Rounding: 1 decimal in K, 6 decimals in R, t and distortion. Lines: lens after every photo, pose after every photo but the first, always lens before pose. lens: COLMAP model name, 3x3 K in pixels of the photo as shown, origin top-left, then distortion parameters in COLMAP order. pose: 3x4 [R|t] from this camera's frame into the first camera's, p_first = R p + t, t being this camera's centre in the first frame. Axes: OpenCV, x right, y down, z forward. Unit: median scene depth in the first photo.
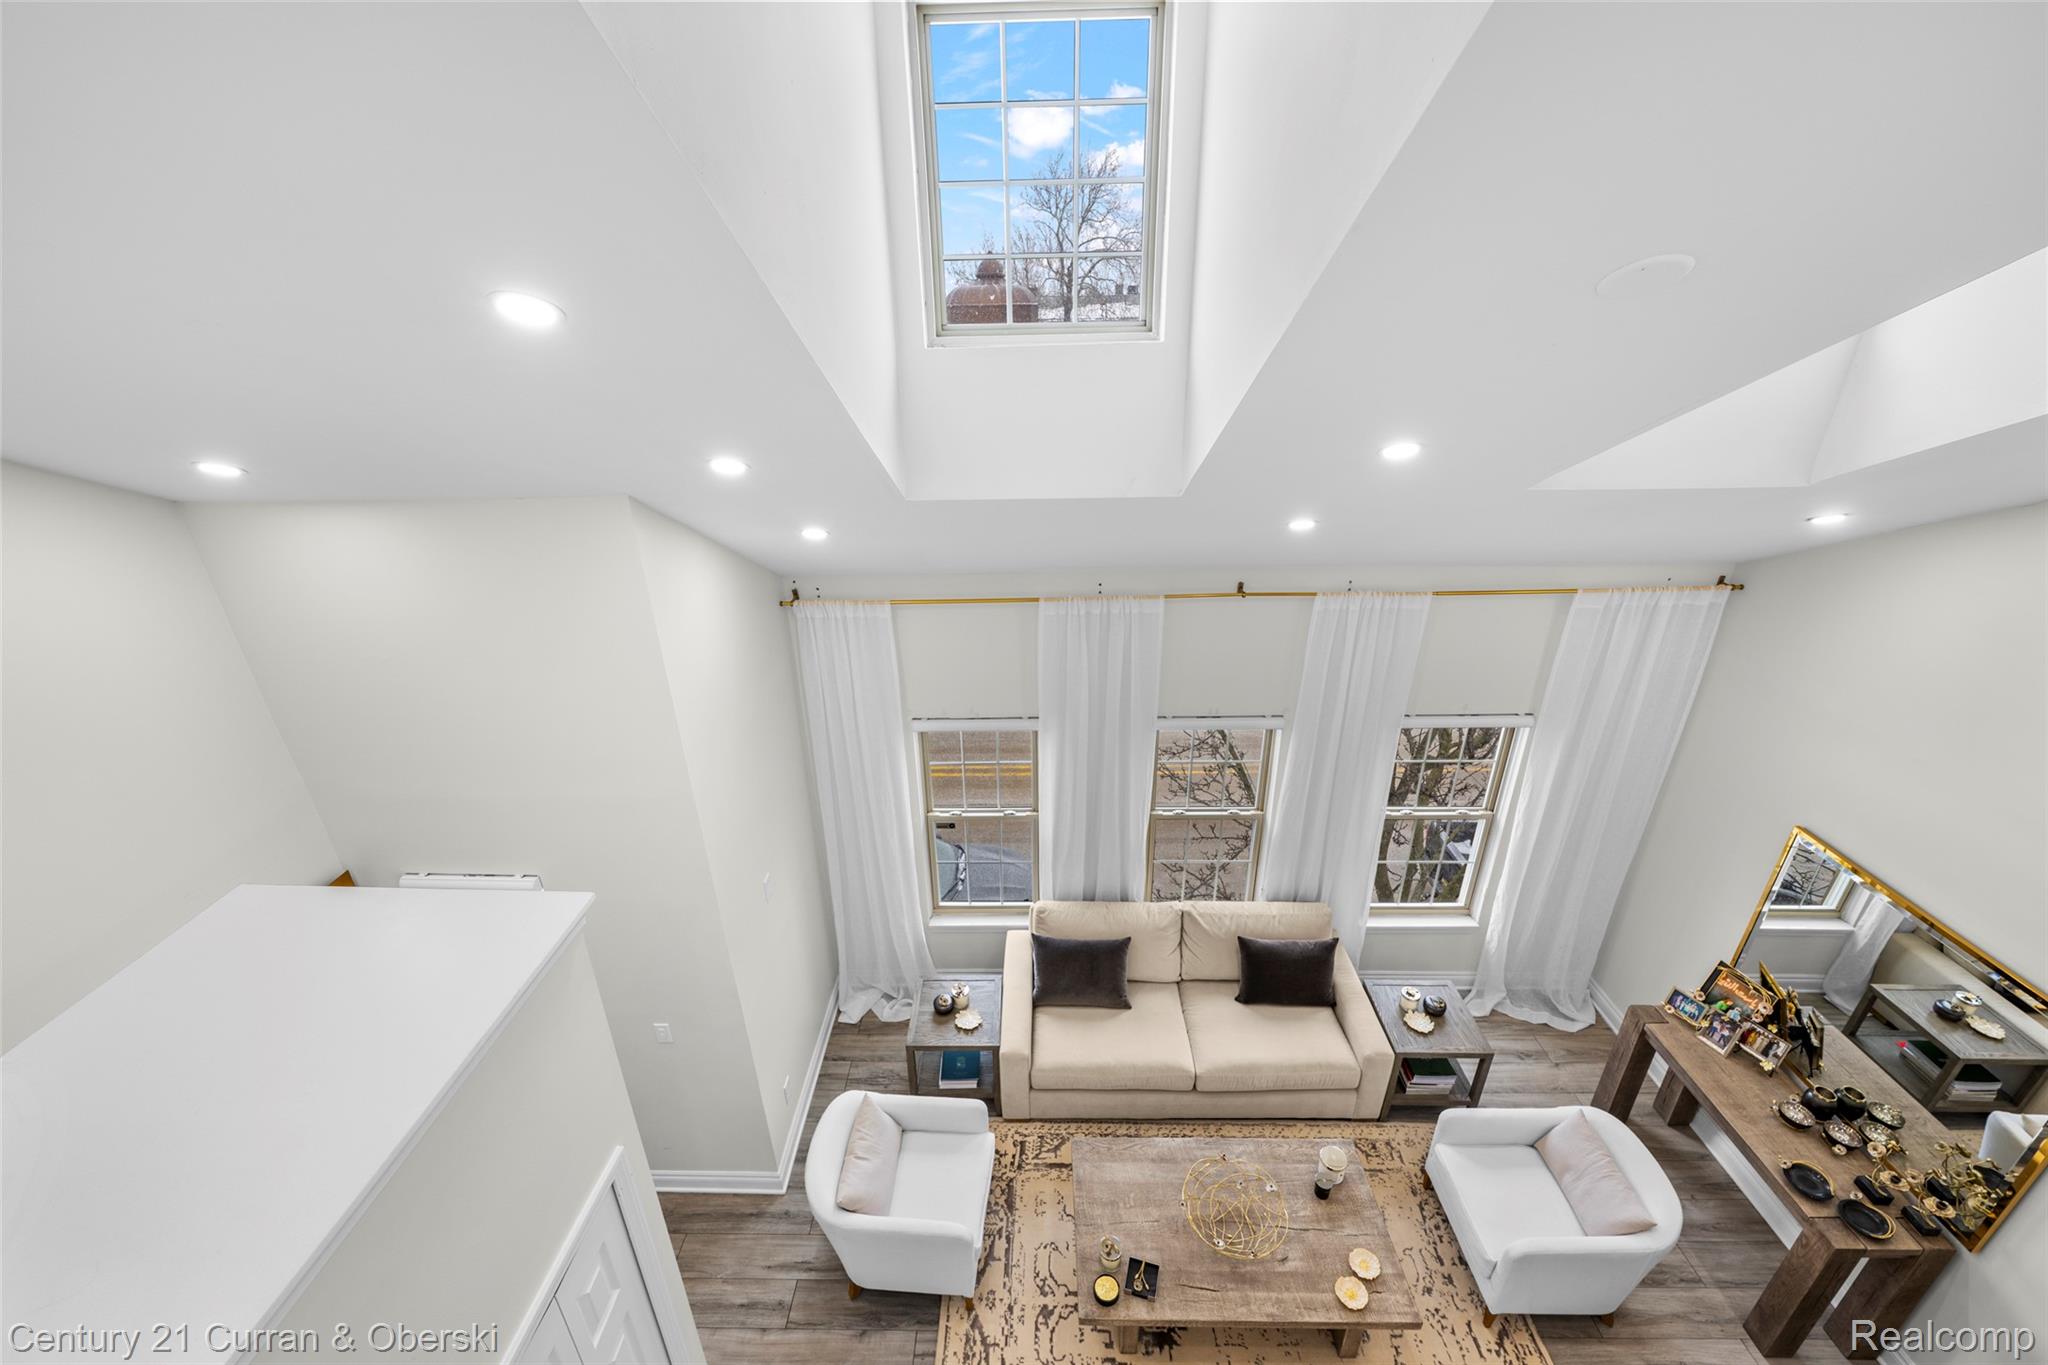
lens RADIAL K [[824.8, 0, 1014.5], [0, 824.8, 666.6], [0, 0, 1]] dist [-0.001428, 0.000143]
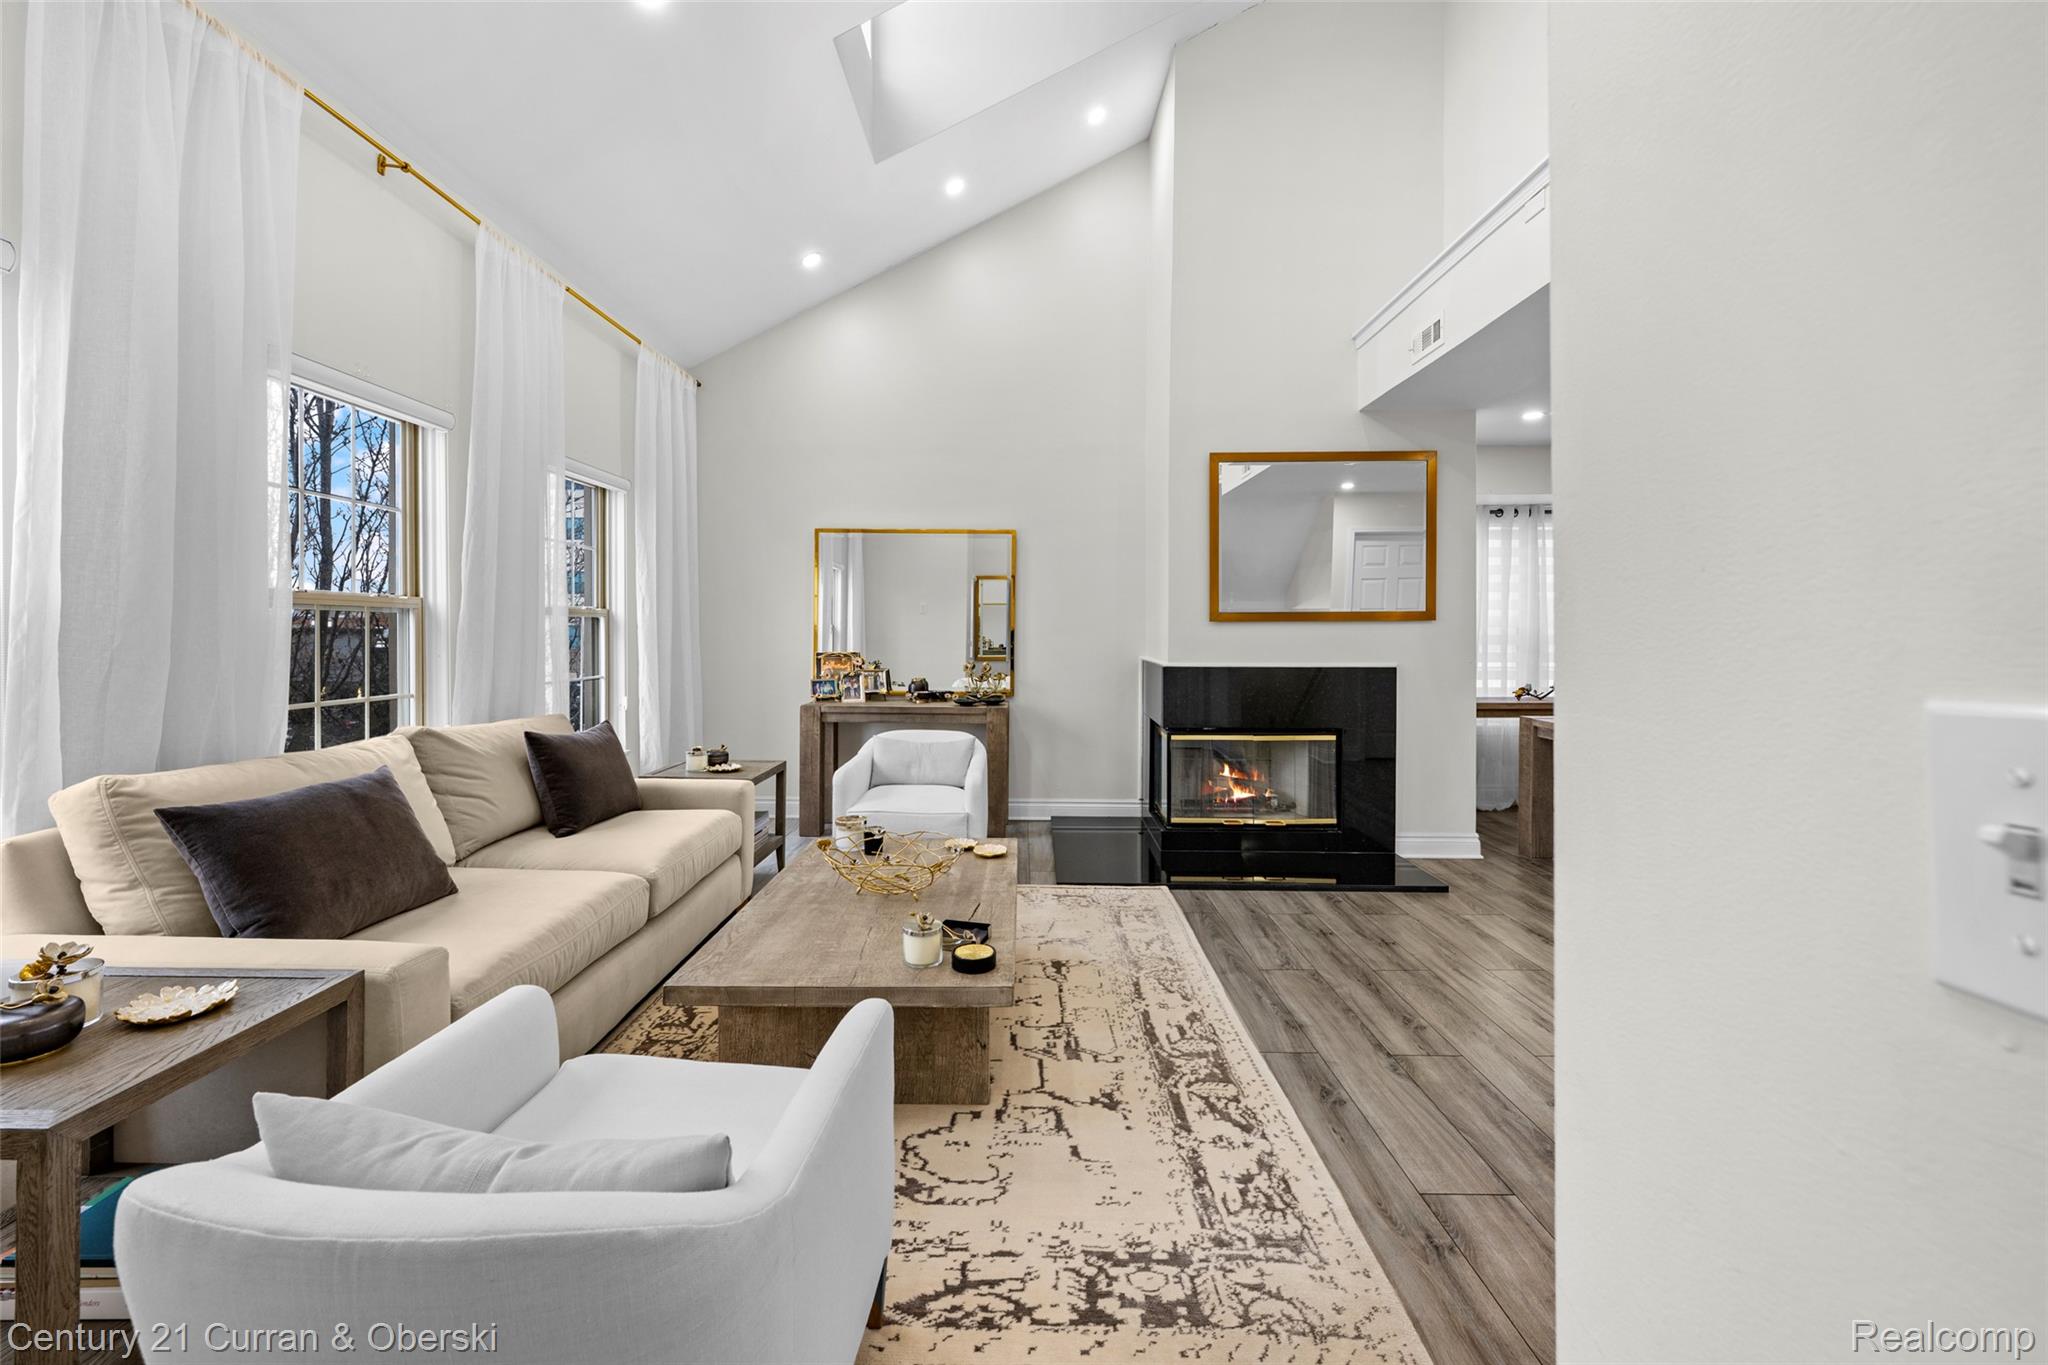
lens RADIAL K [[824.8, 0, 1011.6], [0, 824.8, 642.6], [0, 0, 1]] dist [-0.001428, 0.000143]
pose [[-0.004797, 0.010120, 0.999937, -0.372948], [0.406174, 0.913767, -0.007300, 0.454078], [-0.913783, 0.406114, -0.008494, 0.710763]]
